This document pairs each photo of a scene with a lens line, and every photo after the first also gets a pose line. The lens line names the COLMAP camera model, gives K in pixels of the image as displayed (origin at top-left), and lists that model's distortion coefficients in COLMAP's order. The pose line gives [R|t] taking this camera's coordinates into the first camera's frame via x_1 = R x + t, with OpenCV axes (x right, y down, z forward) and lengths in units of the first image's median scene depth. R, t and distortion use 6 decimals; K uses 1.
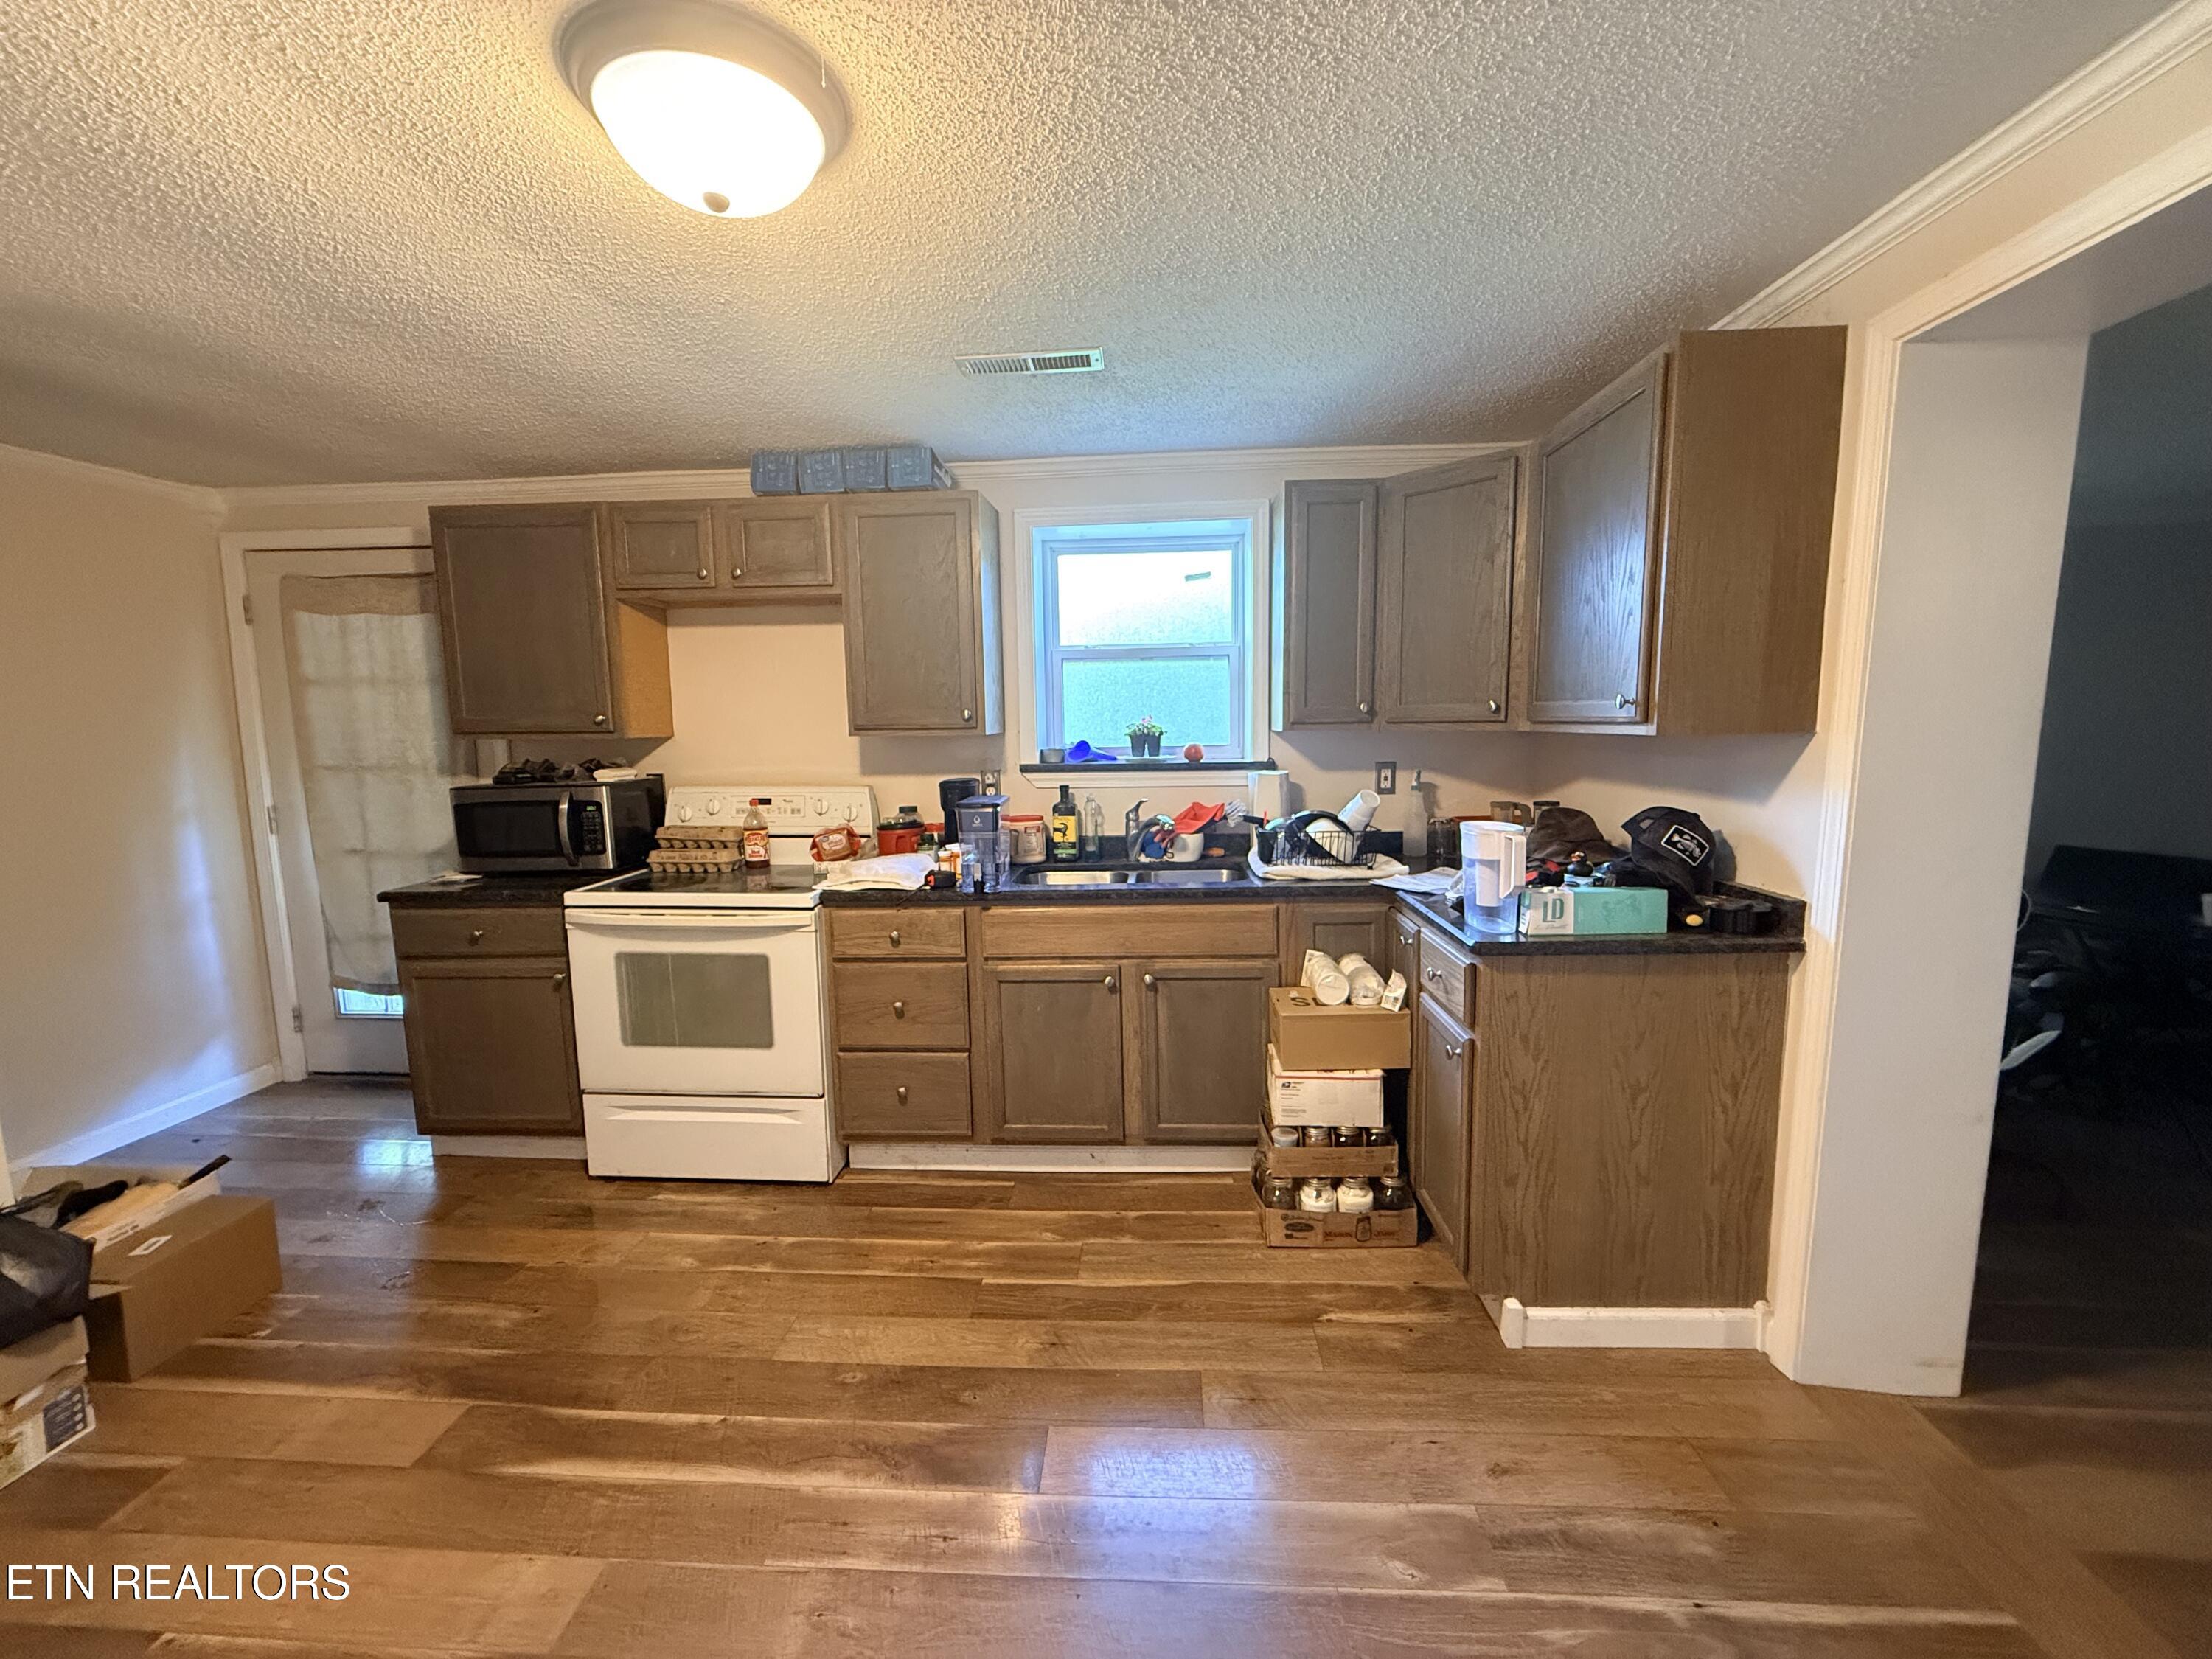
lens RADIAL K [[875.1, 0, 1101.9], [0, 875.1, 828.4], [0, 0, 1]] dist [-0.000824, 0.000541]
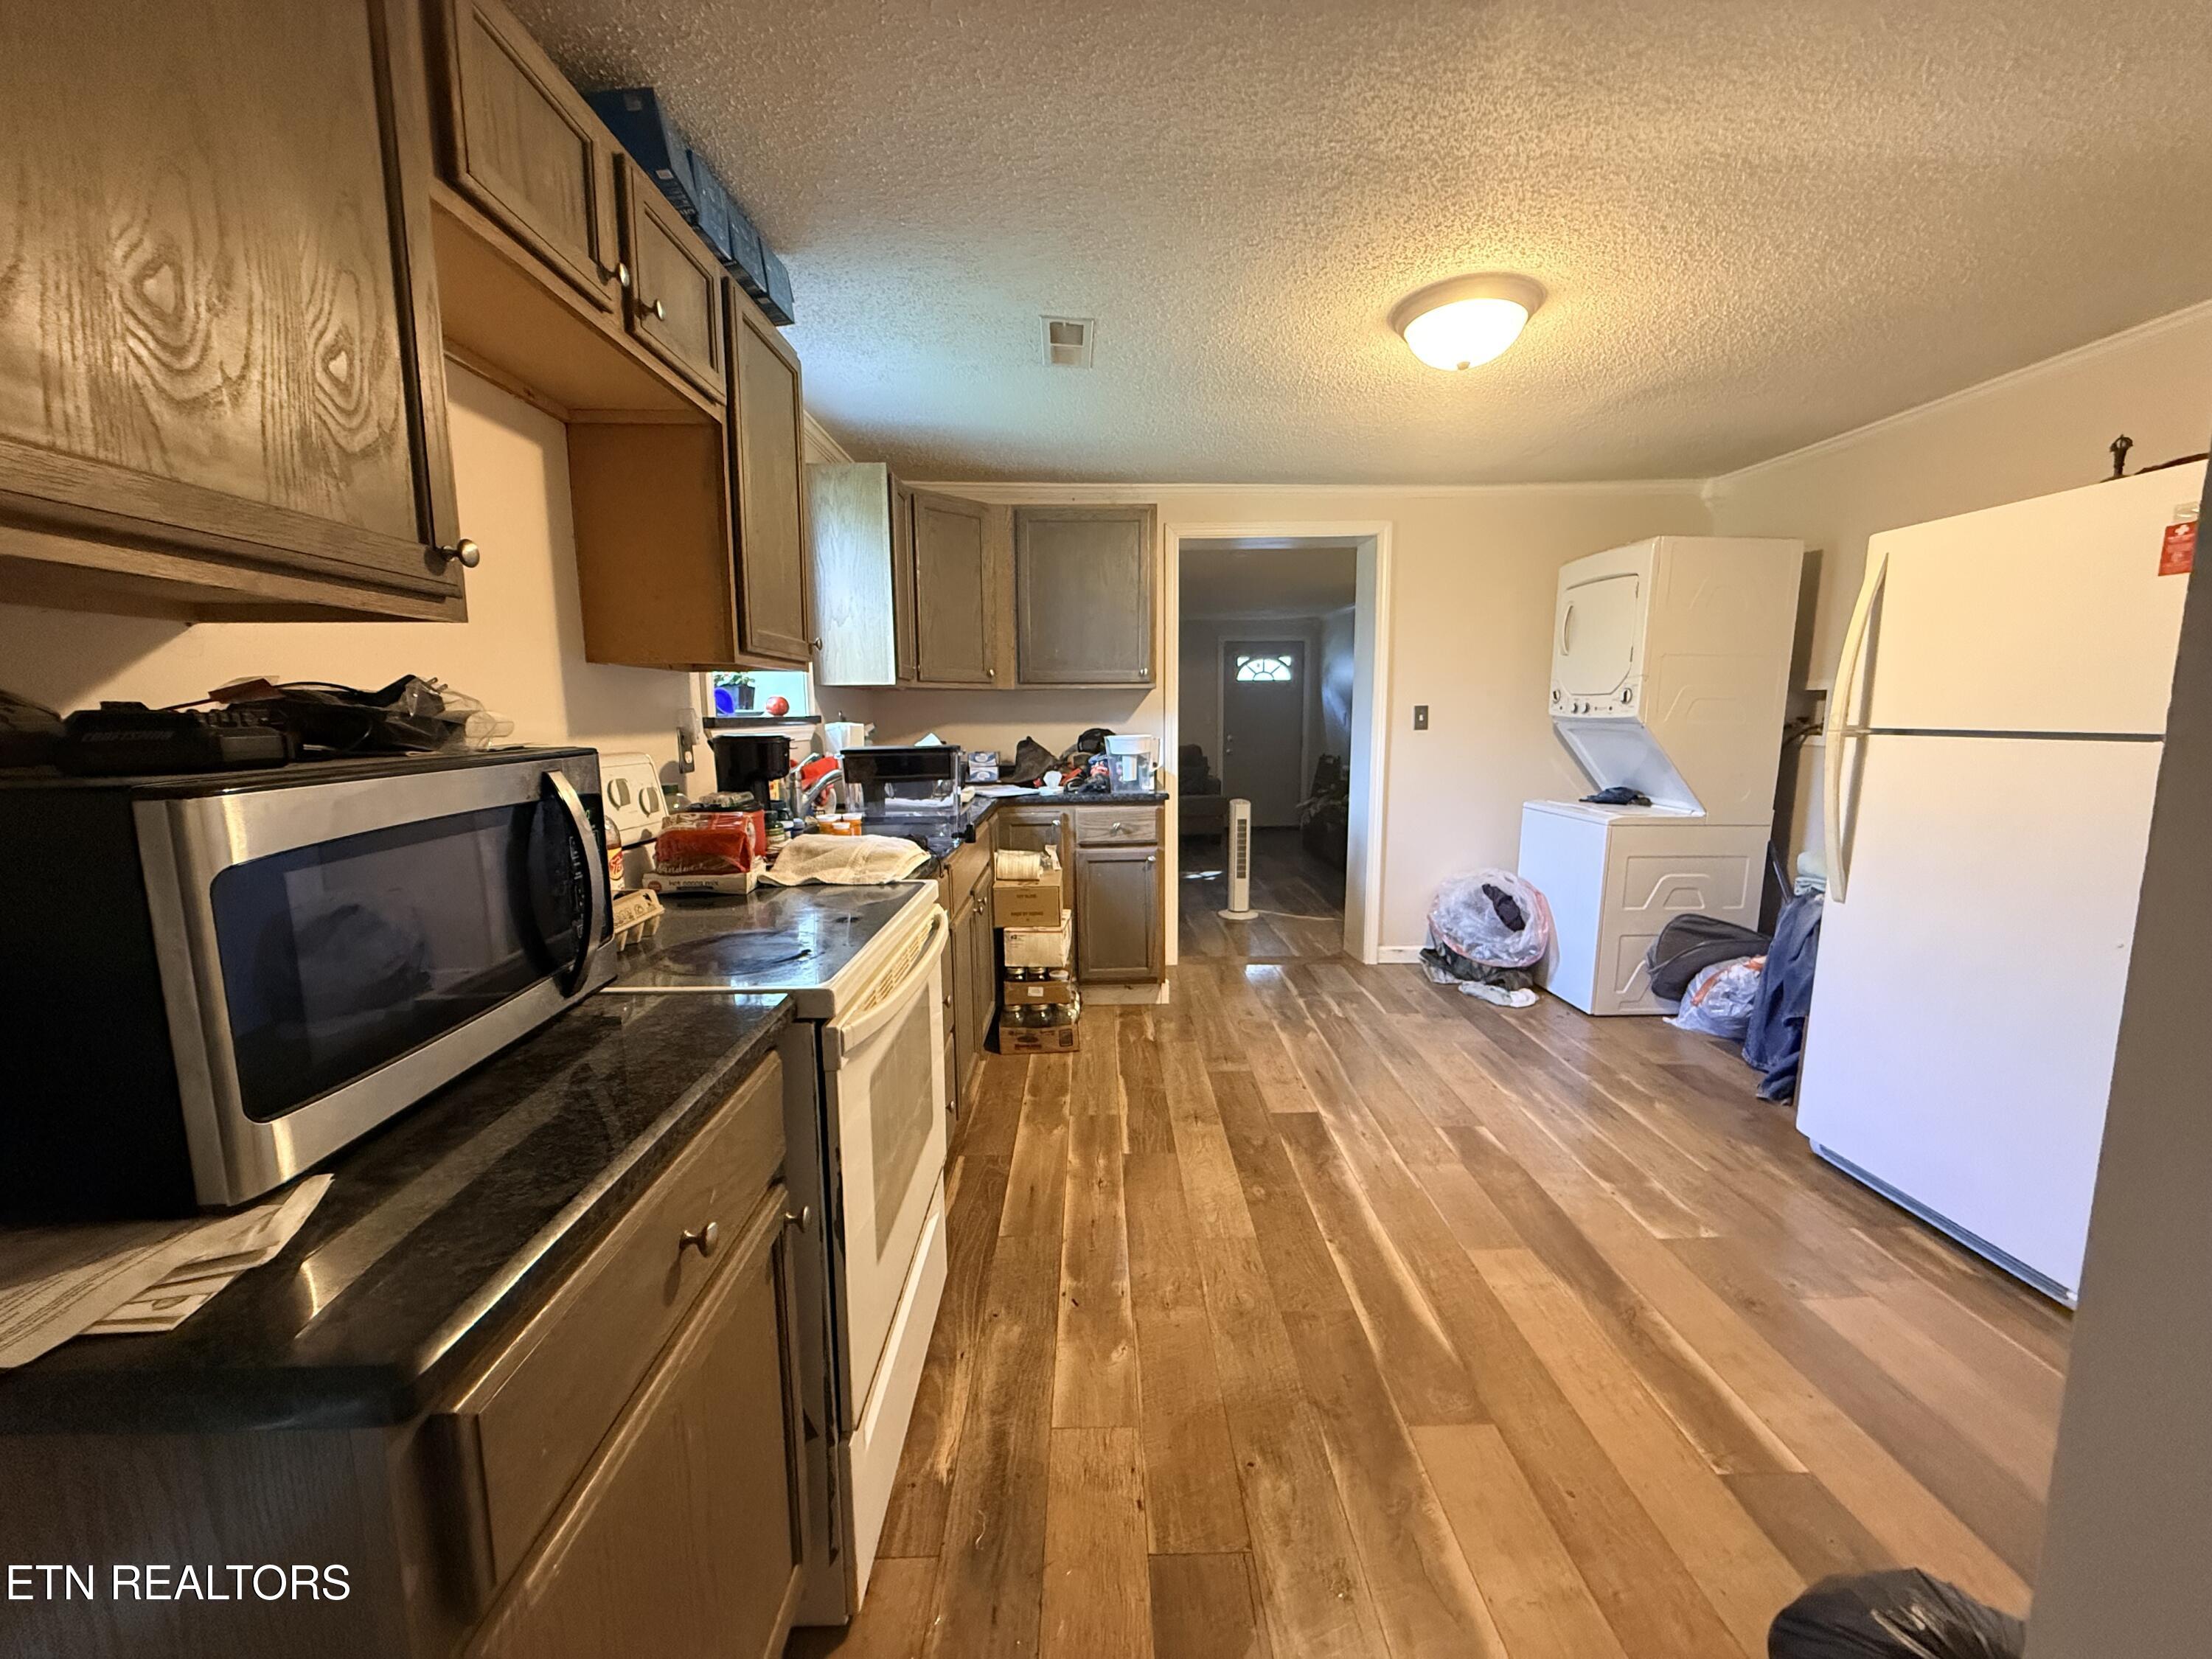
lens RADIAL K [[875.1, 0, 1106.6], [0, 875.1, 830.1], [0, 0, 1]] dist [-0.000824, 0.000541]
pose [[-0.080115, -0.117537, 0.989832, -1.429844], [0.128088, 0.983577, 0.127162, -0.051017], [-0.988522, 0.136973, -0.063744, 1.231011]]
